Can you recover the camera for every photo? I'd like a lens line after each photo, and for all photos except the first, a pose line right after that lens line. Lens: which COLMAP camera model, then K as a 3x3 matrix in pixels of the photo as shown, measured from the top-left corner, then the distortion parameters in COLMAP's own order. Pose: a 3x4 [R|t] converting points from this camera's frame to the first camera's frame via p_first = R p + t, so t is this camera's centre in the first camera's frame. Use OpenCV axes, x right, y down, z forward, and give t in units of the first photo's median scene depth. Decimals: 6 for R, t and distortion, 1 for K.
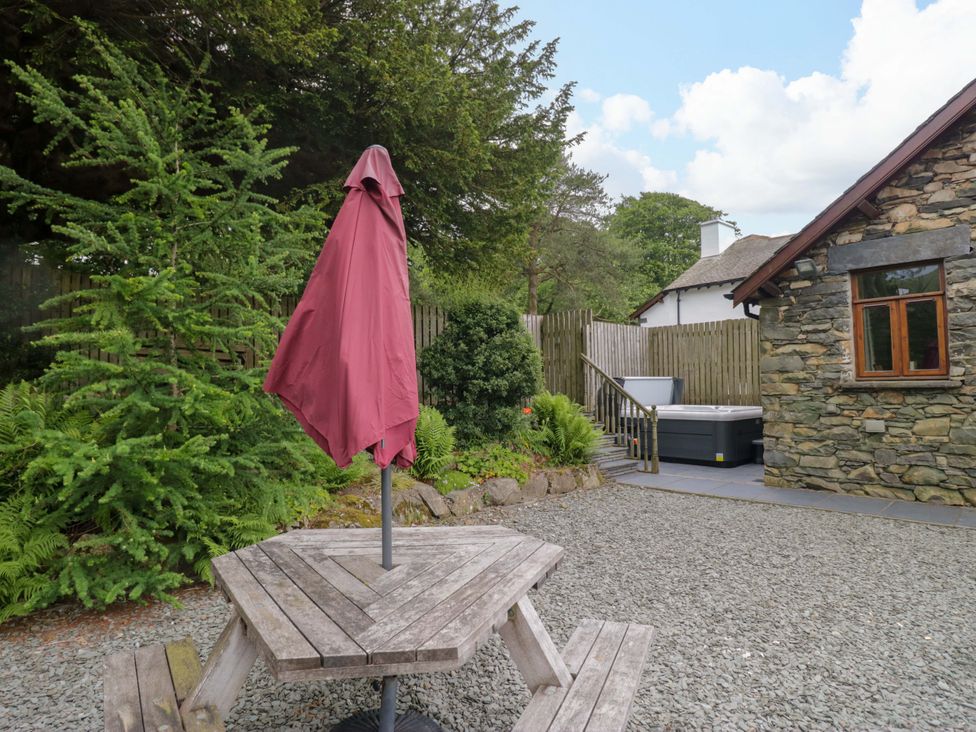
lens RADIAL K [[556.8, 0, 488.5], [0, 556.8, 362.0], [0, 0, 1]] dist [0.003384, -0.014525]
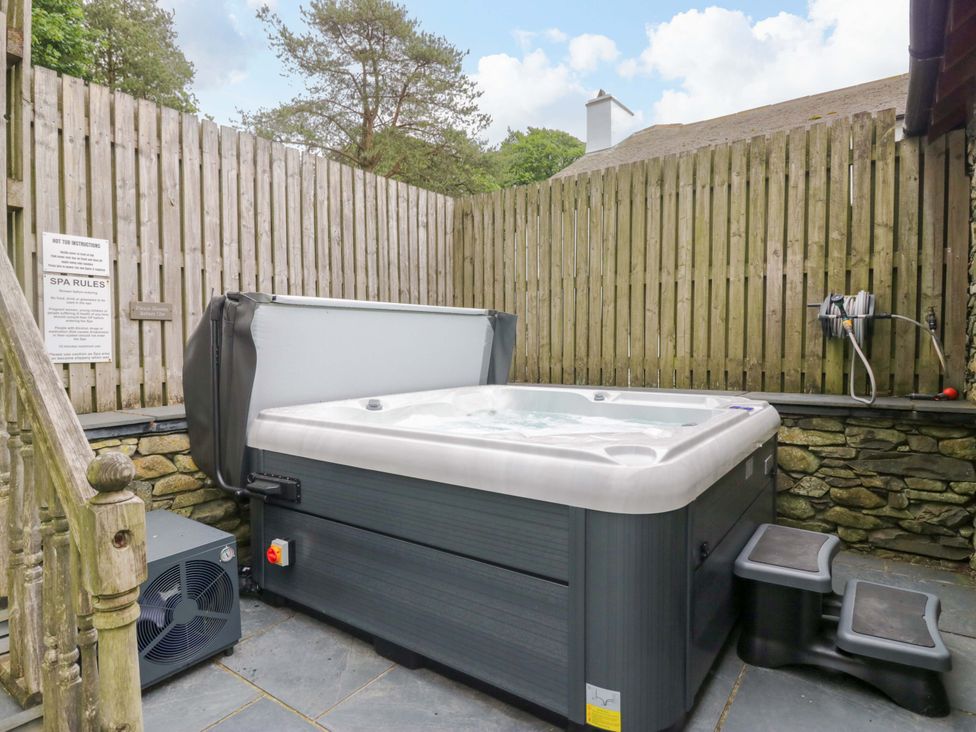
lens RADIAL K [[556.8, 0, 488.5], [0, 556.8, 362.0], [0, 0, 1]] dist [0.003384, -0.014525]
pose [[0.982251, -0.000936, 0.187570, 0.250559], [-0.014159, 0.996764, 0.079125, 0.030893], [-0.187037, -0.080376, 0.979059, 0.610433]]
